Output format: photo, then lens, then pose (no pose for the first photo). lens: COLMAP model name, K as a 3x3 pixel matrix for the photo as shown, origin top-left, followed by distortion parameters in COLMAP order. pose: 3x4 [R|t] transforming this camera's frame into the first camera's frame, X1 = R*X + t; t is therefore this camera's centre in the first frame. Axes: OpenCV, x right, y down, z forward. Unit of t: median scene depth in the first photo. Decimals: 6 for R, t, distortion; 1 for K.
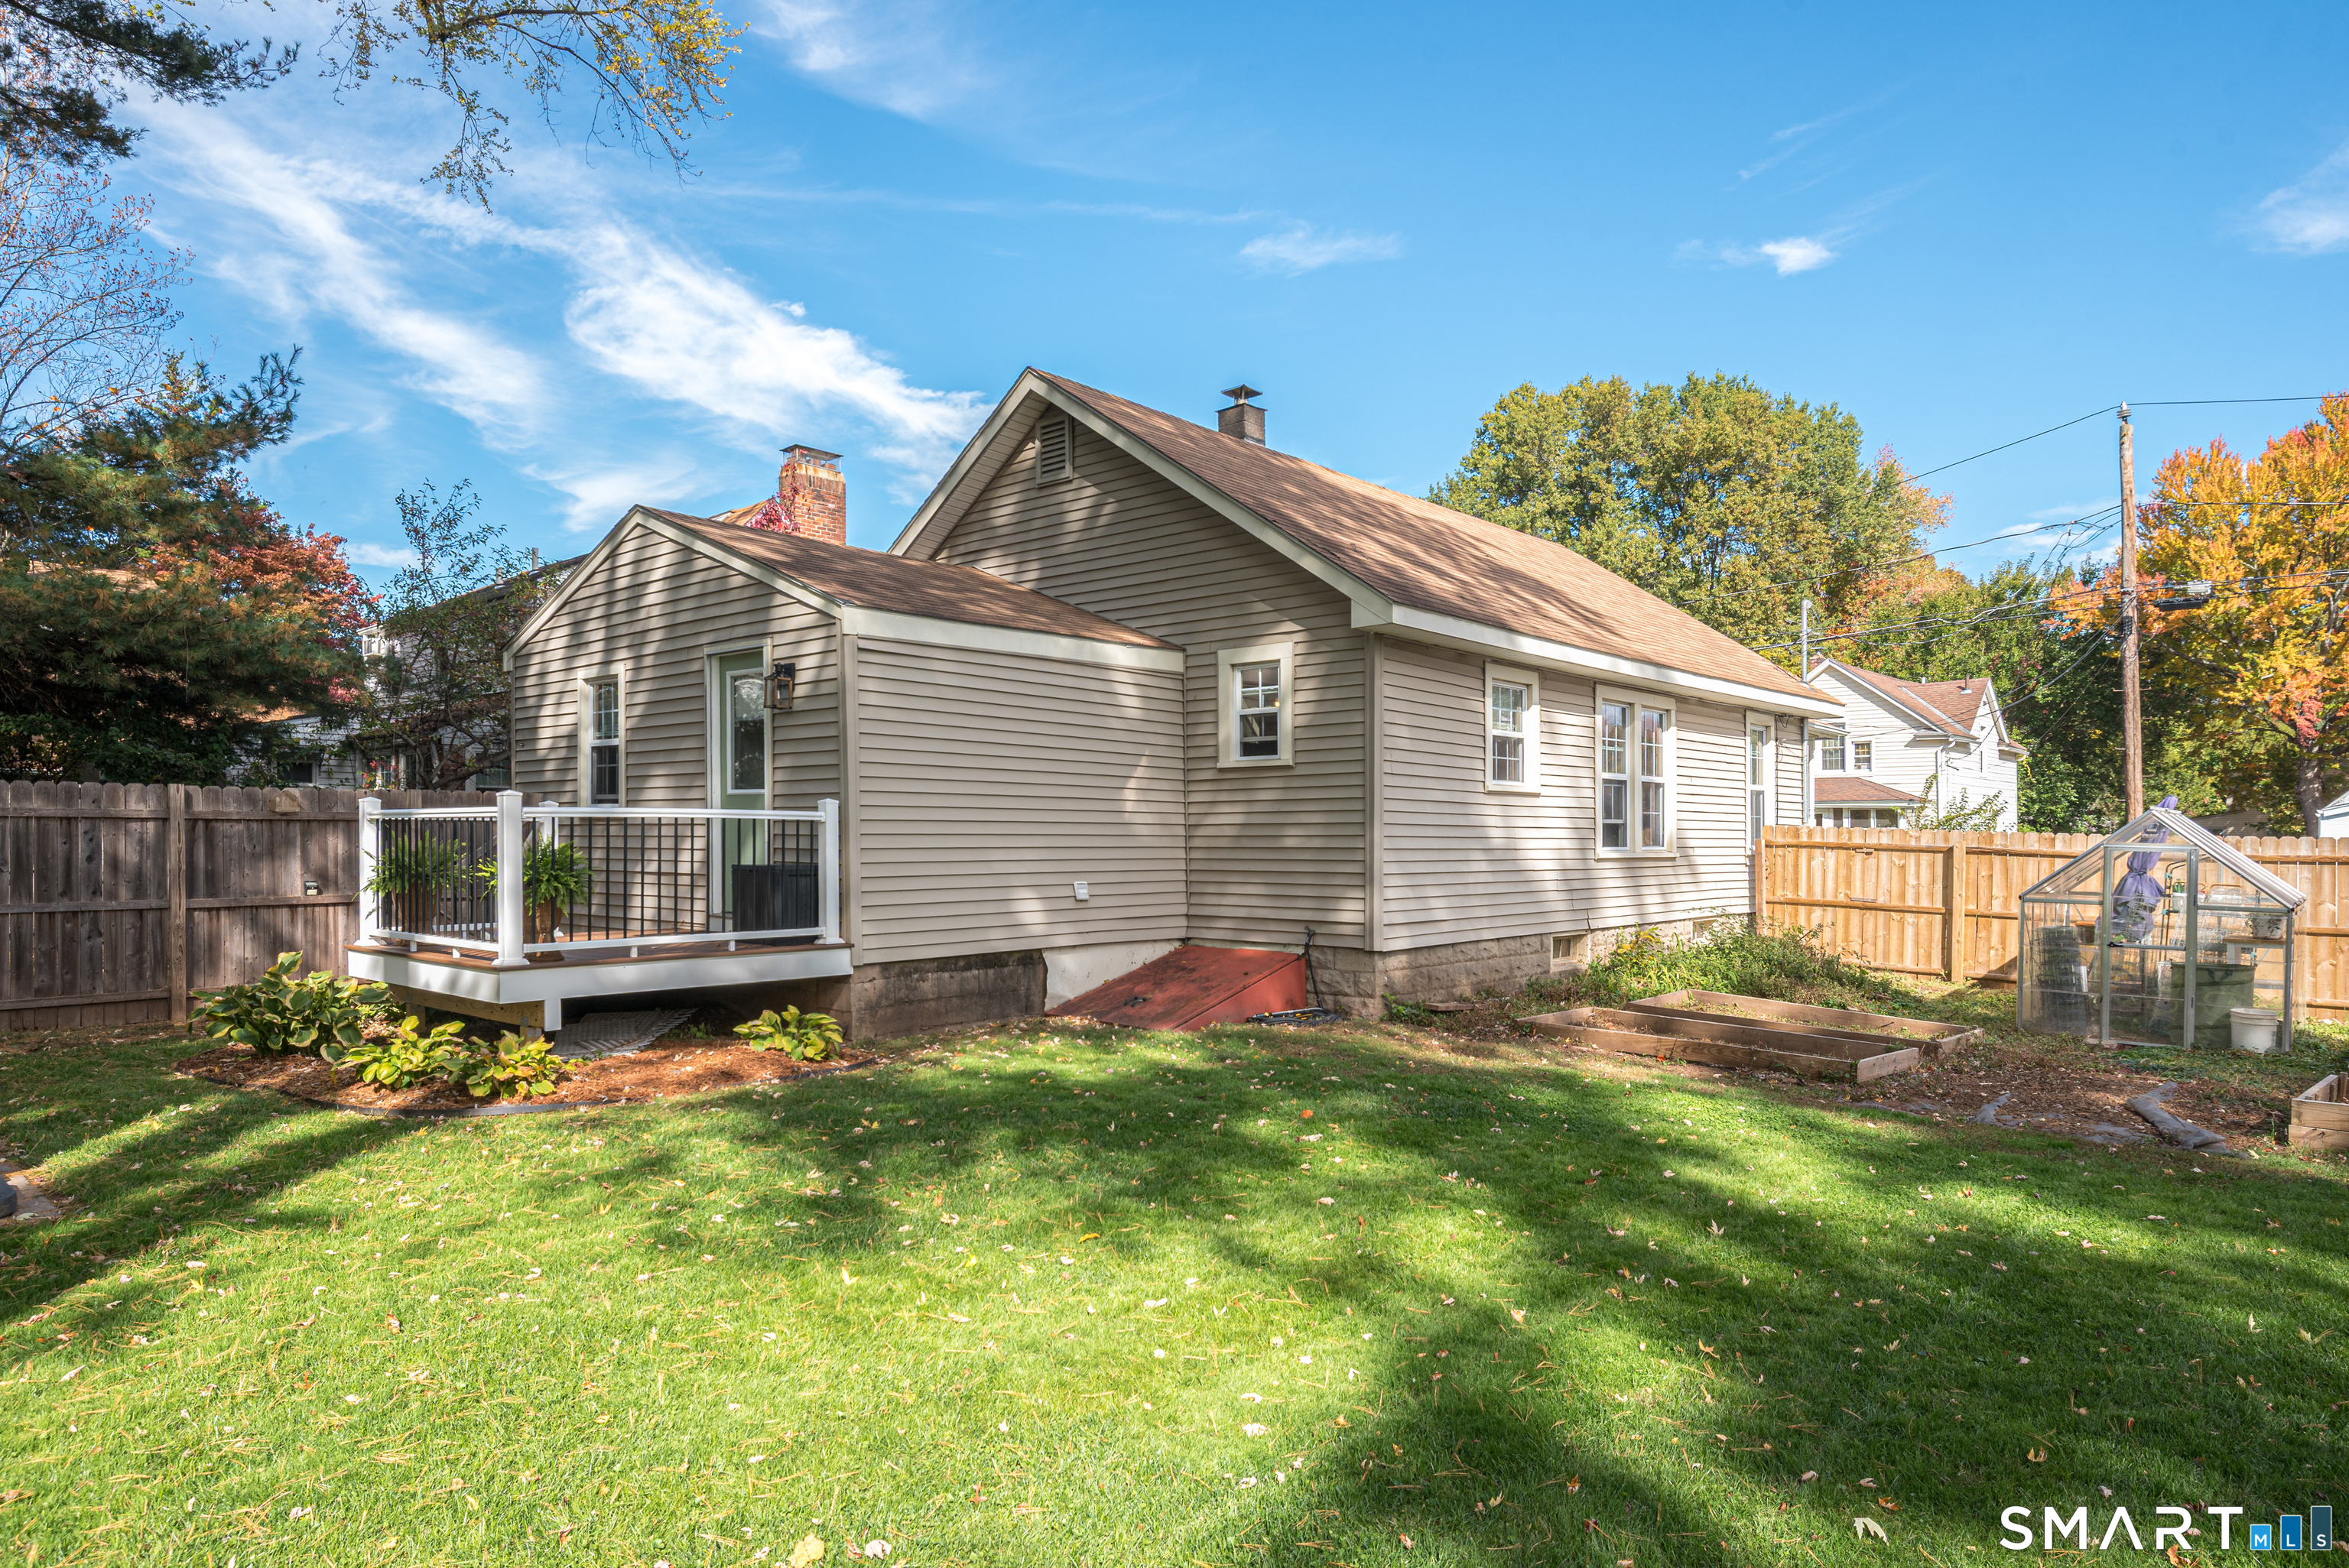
lens RADIAL K [[1395.2, 0, 1243.3], [0, 1395.2, 825.6], [0, 0, 1]] dist [0.019092, -0.004151]
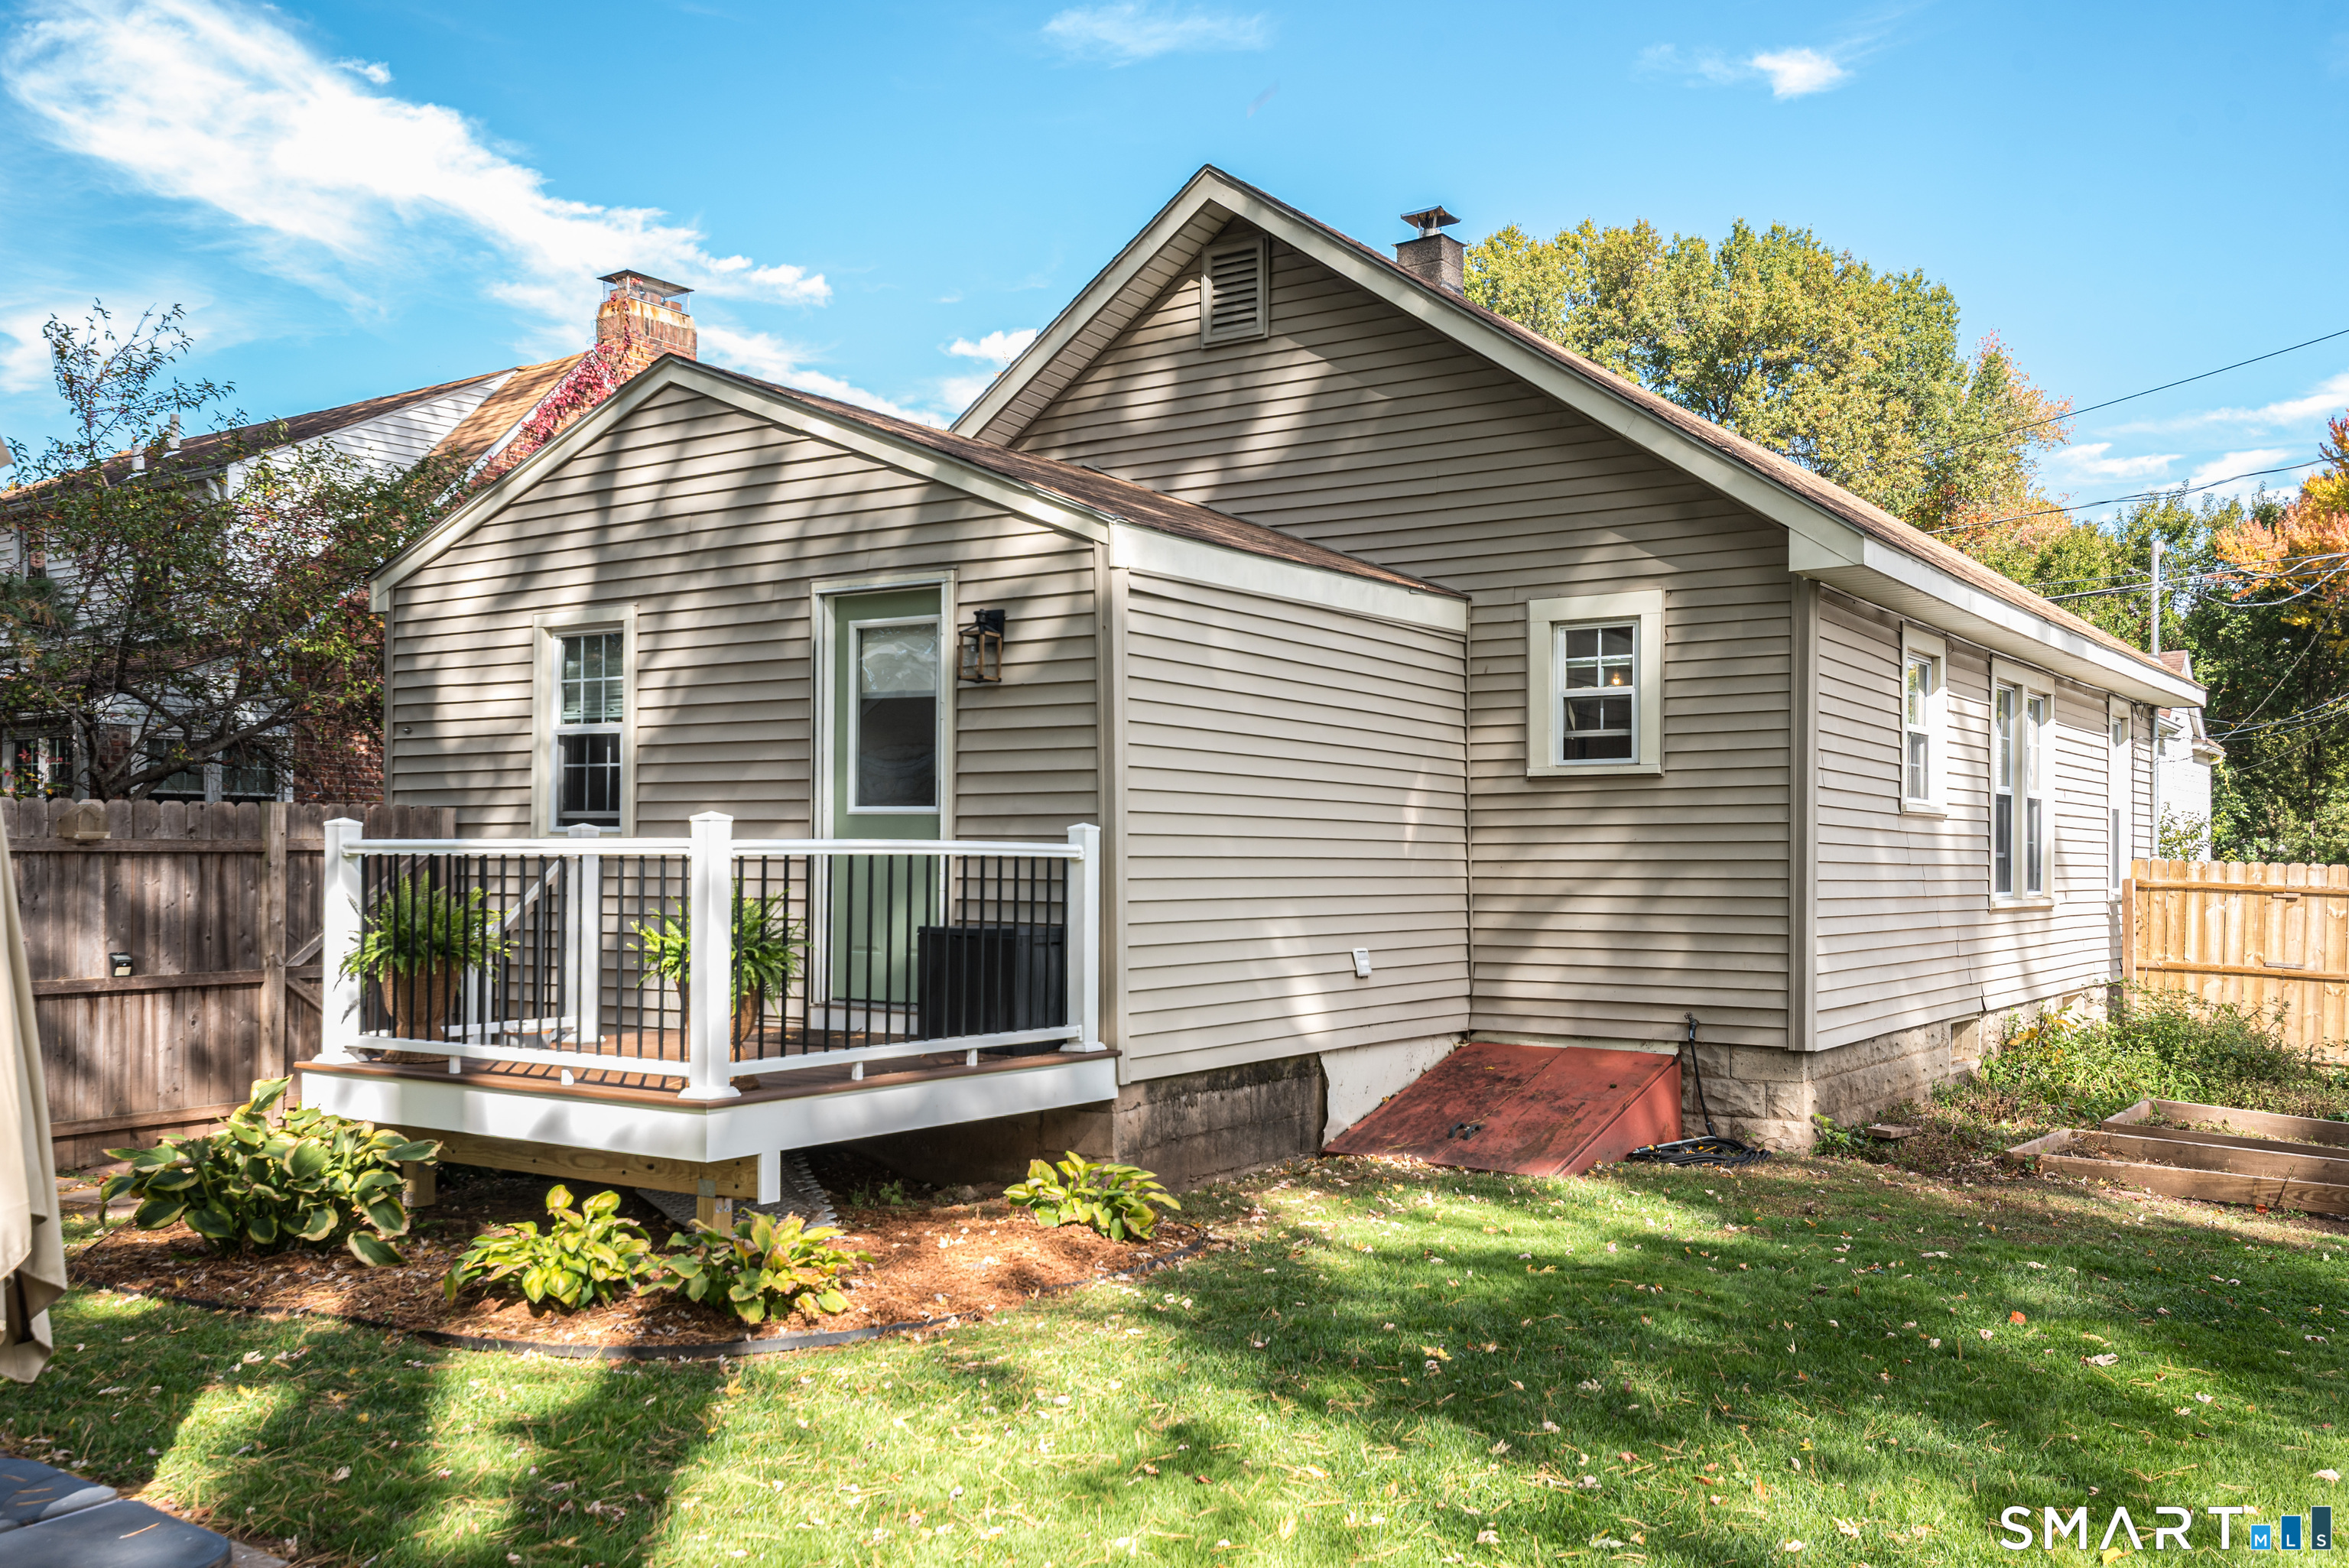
lens RADIAL K [[1965.4, 0, 1170.8], [0, 1965.4, 815.3], [0, 0, 1]] dist [0.043808, 0.002280]
pose [[0.992414, 0.004691, 0.122854, -0.293463], [-0.002893, 0.999886, -0.014811, -0.007686], [-0.122909, 0.014344, 0.992314, 0.083670]]
